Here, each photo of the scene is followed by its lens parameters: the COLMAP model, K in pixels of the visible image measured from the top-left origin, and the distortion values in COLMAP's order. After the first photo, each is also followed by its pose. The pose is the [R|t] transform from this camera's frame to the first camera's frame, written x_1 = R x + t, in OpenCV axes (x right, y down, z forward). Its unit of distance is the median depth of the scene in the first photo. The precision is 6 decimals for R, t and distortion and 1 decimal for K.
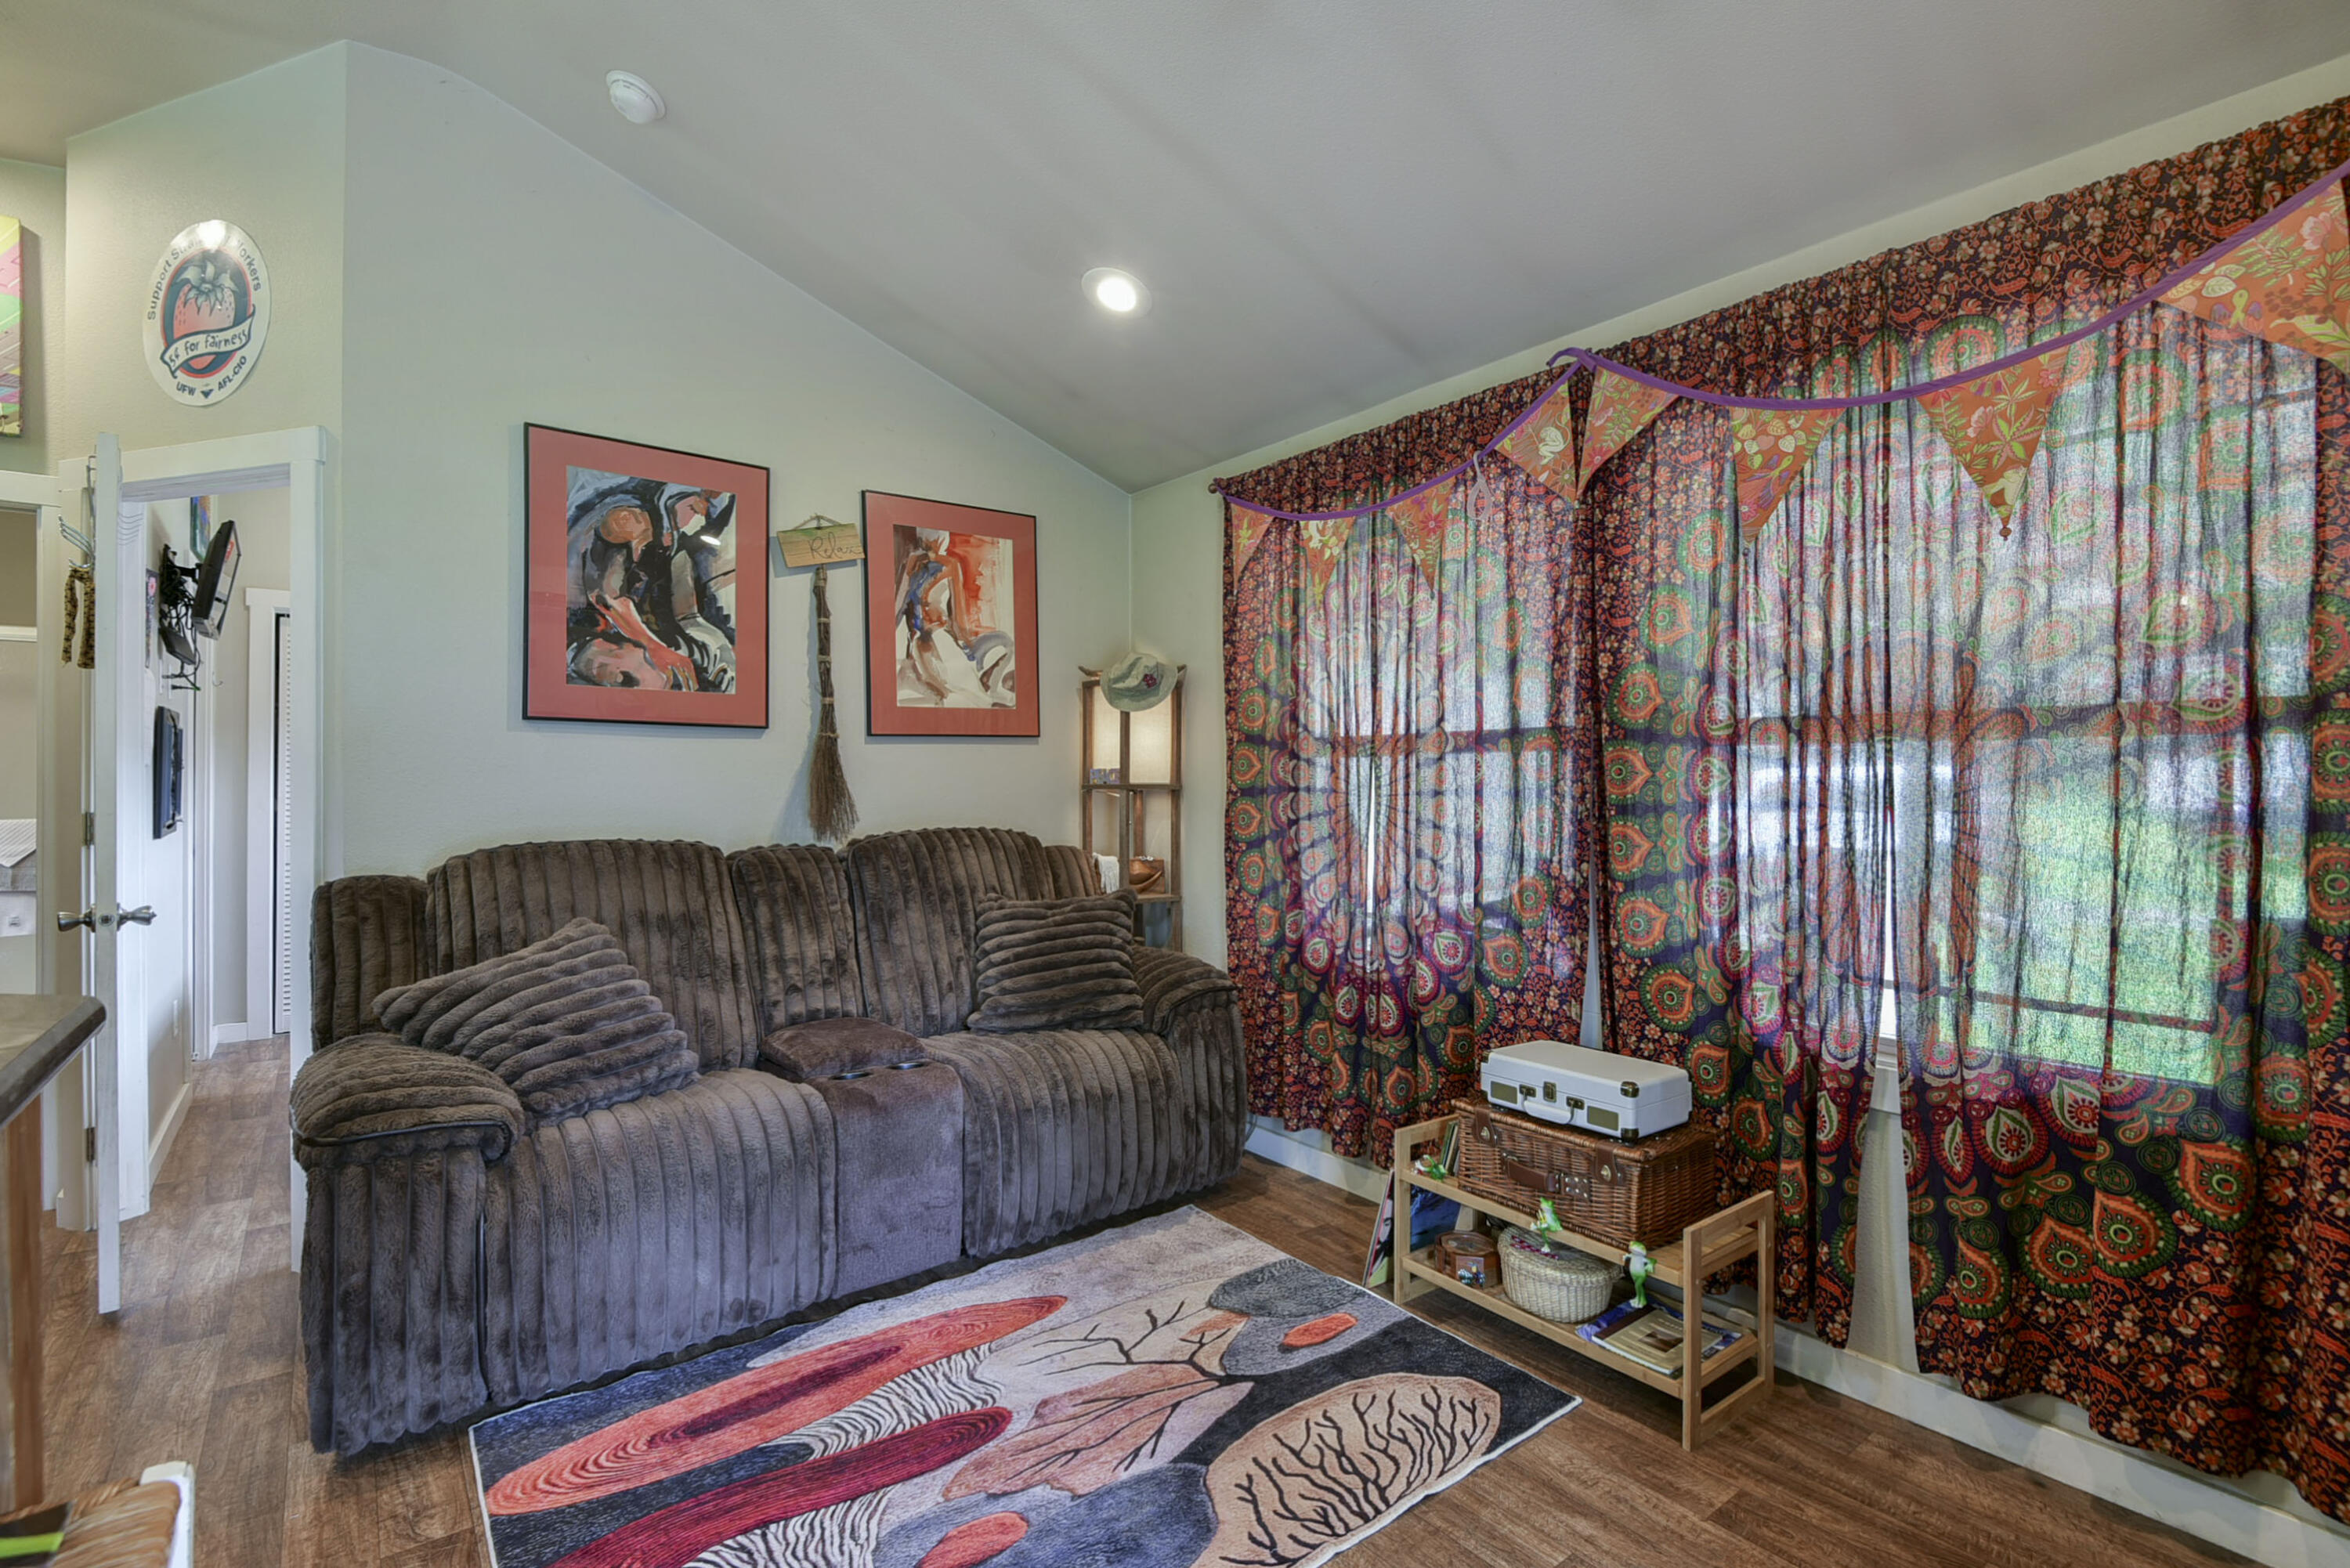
lens RADIAL K [[1075.8, 0, 1175.0], [0, 1075.8, 784.0], [0, 0, 1]] dist [0.015729, -0.009785]
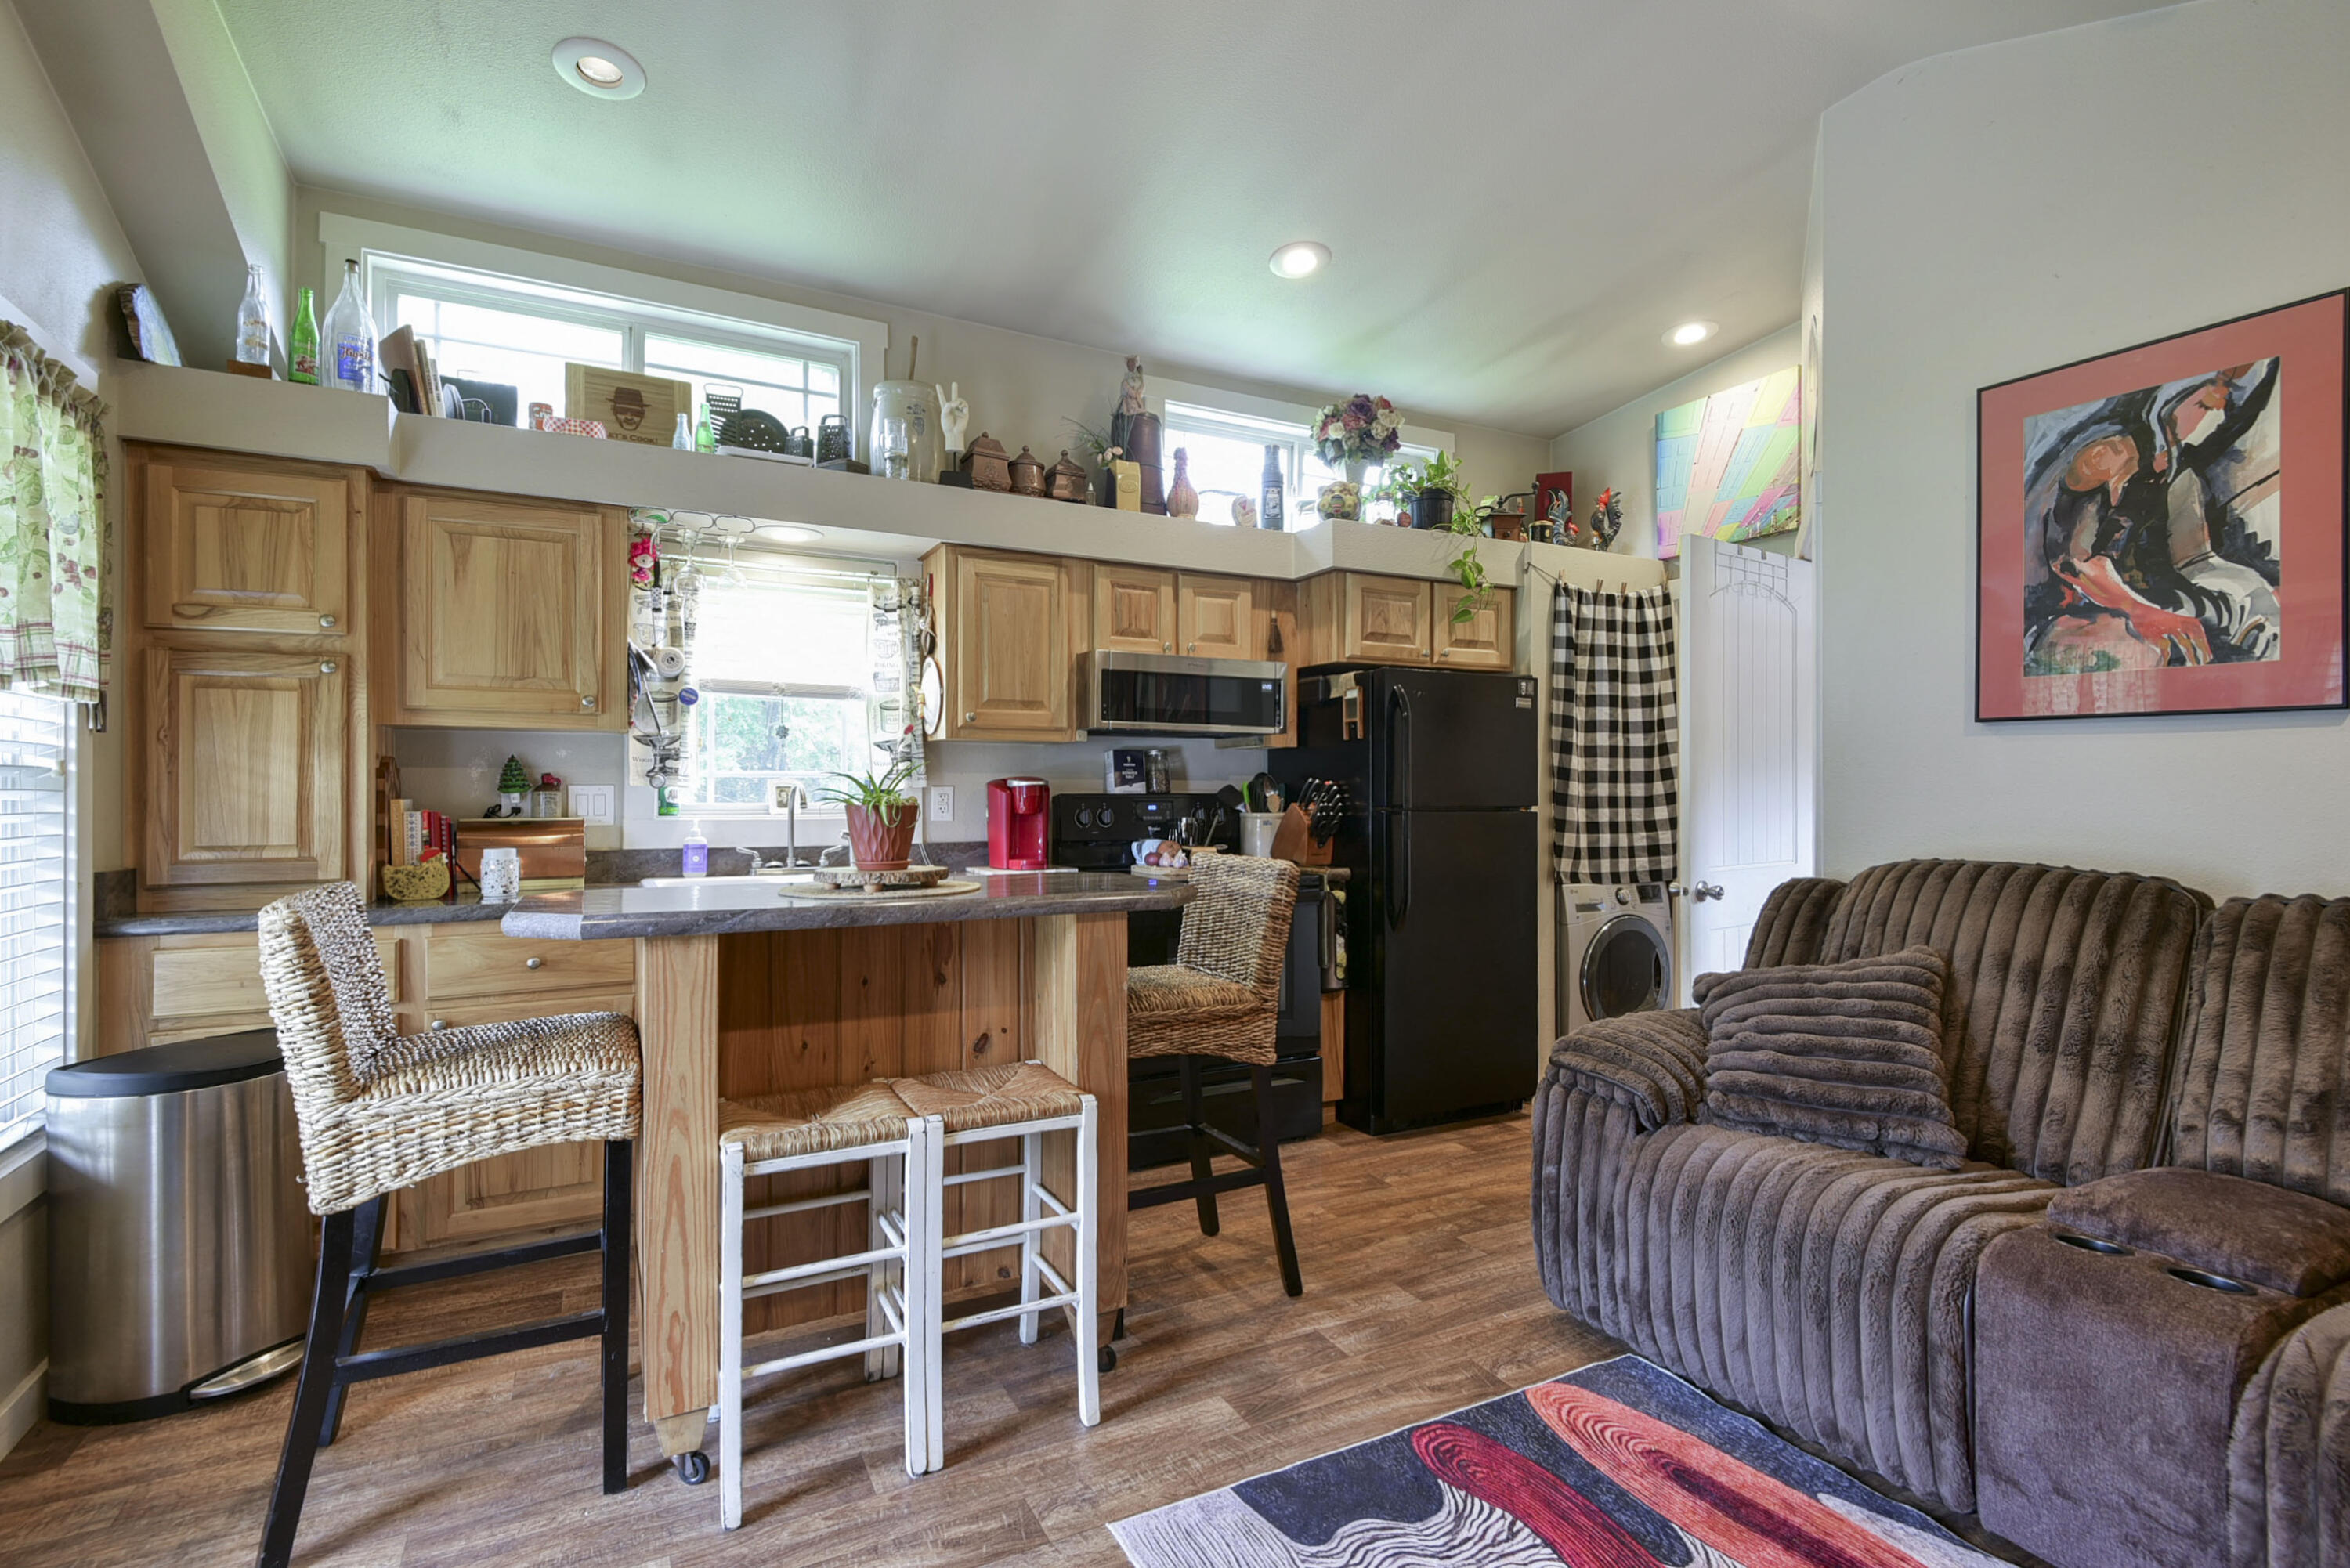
lens RADIAL K [[1092.2, 0, 1168.7], [0, 1092.2, 778.5], [0, 0, 1]] dist [0.026732, -0.020232]
pose [[-0.176558, -0.006922, -0.984266, 0.455419], [-0.005231, 0.999968, -0.006094, -0.004564], [0.984276, 0.004073, -0.176588, 0.560655]]
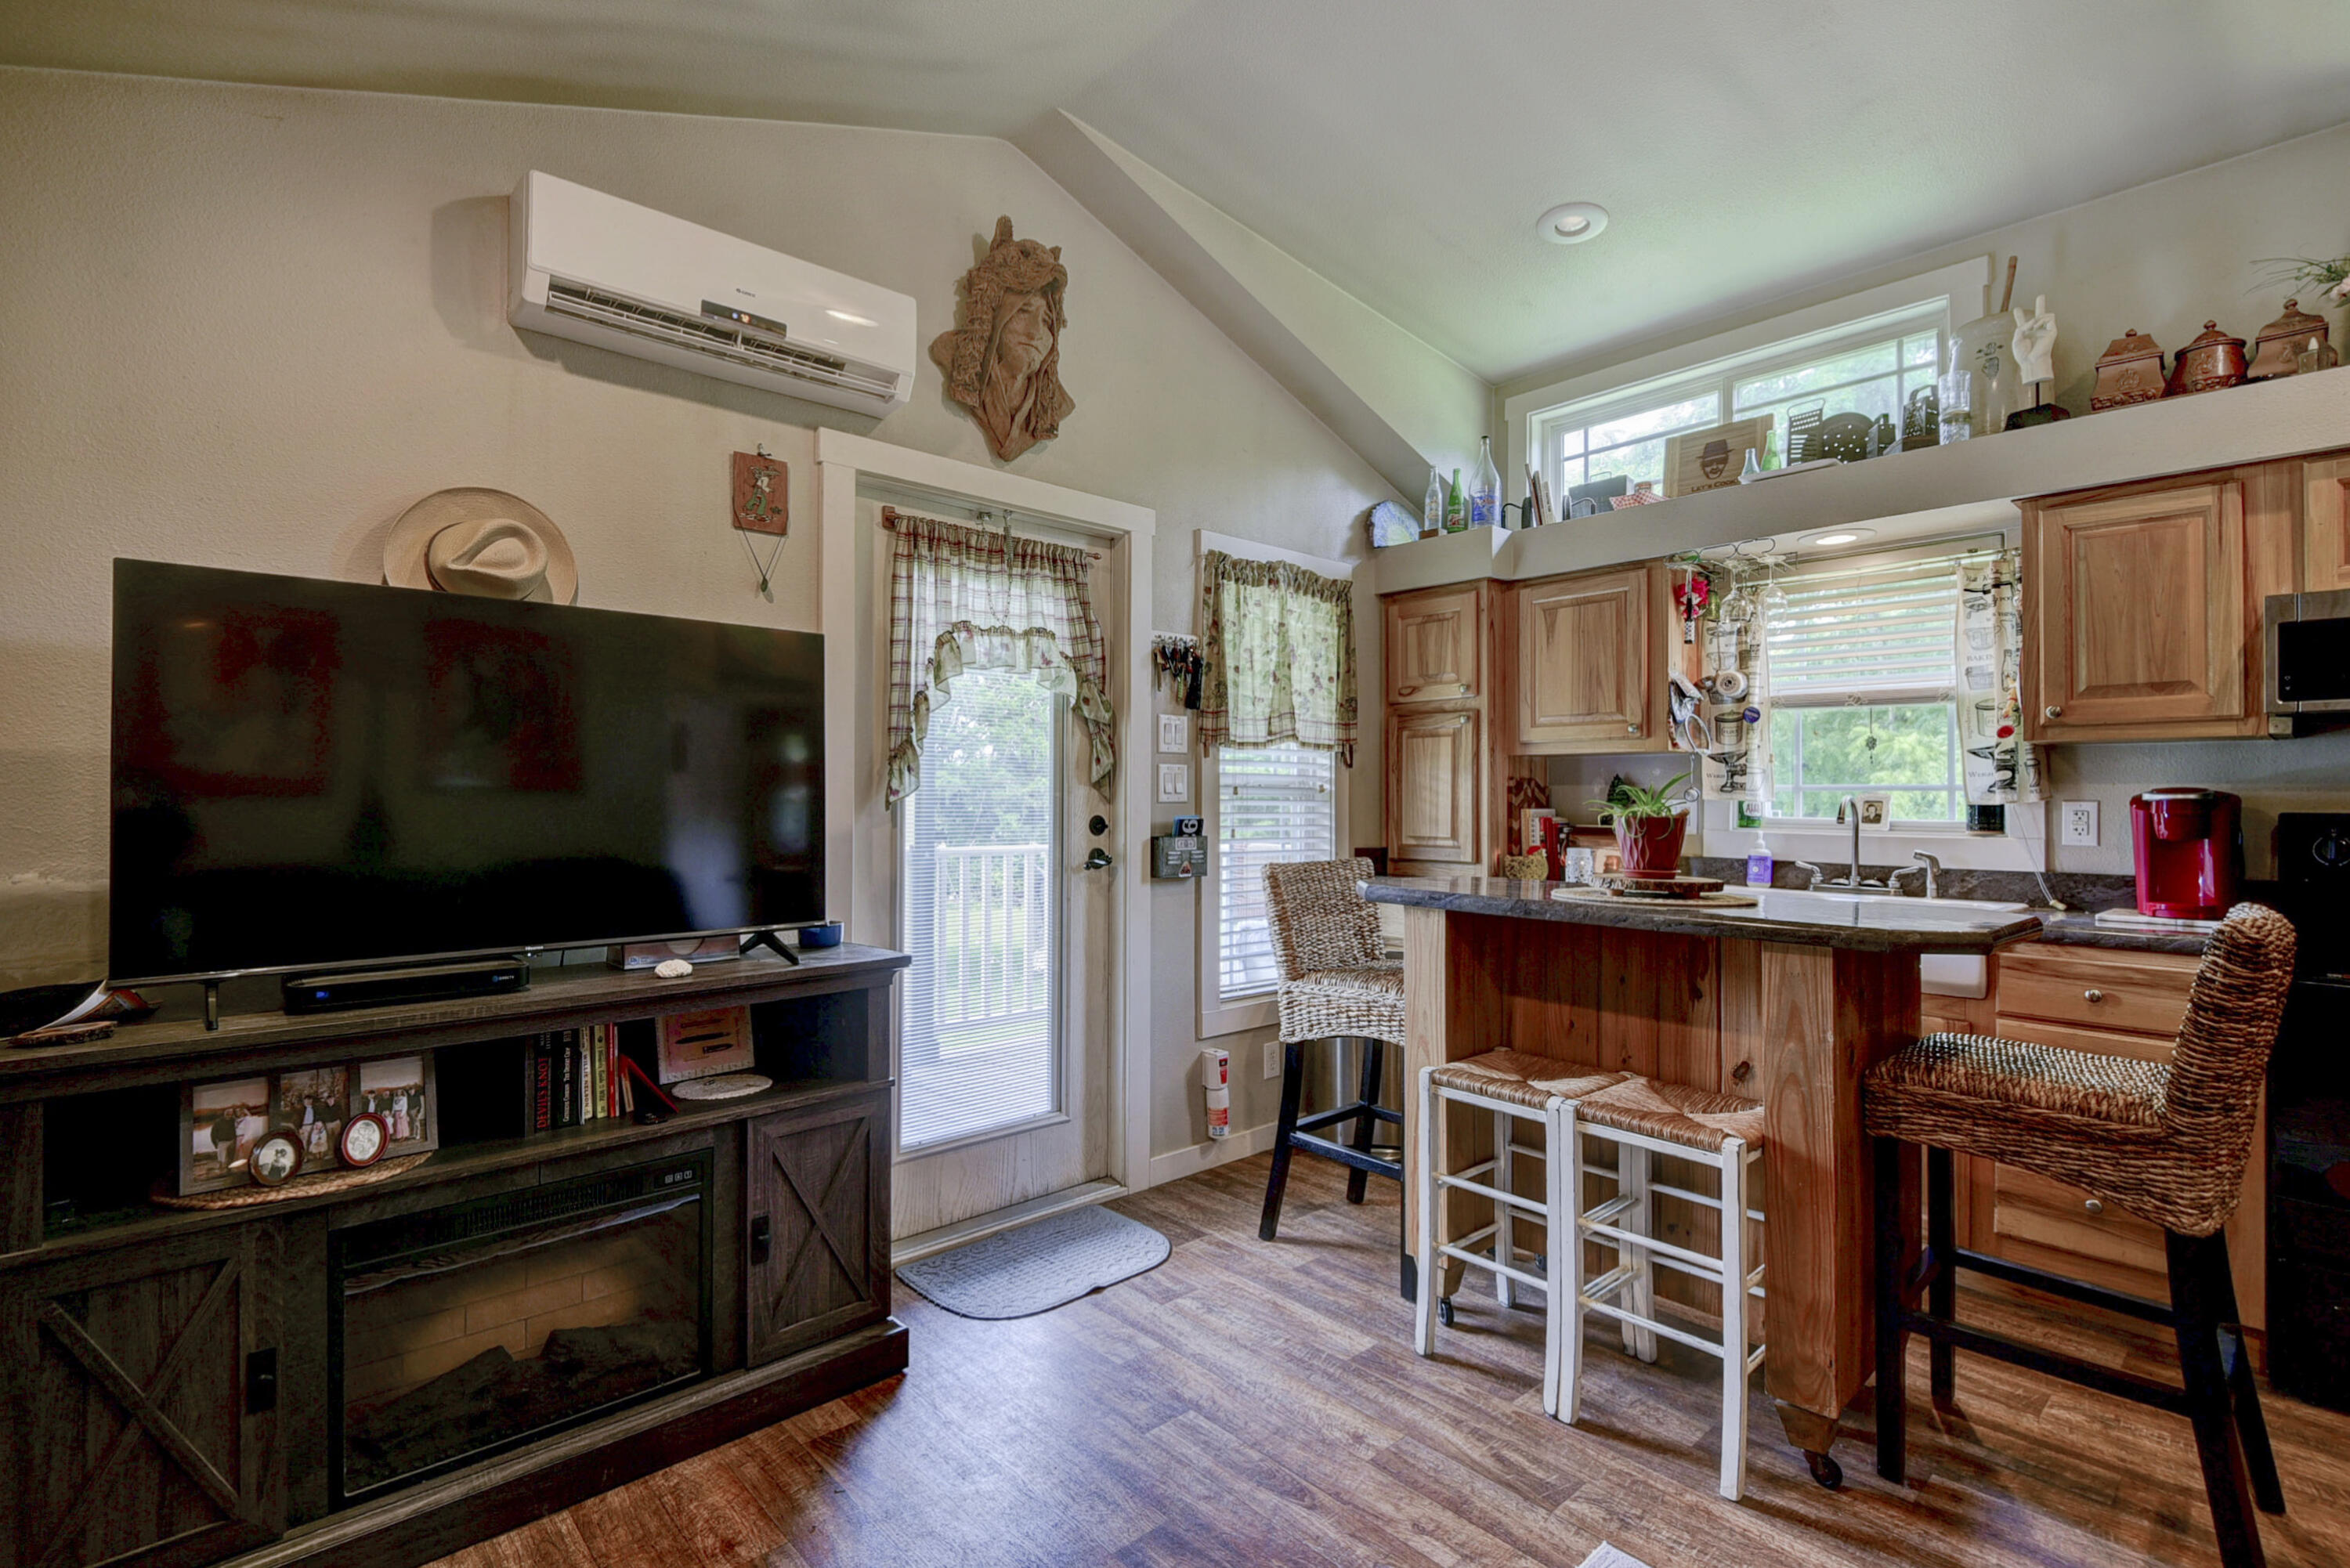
lens RADIAL K [[1075.8, 0, 1175.0], [0, 1075.8, 784.0], [0, 0, 1]] dist [0.015729, -0.009785]
pose [[-0.997285, -0.005416, -0.073444, 0.091286], [-0.004722, 0.999943, -0.009626, -0.004368], [0.073492, -0.009253, -0.997253, 1.065810]]
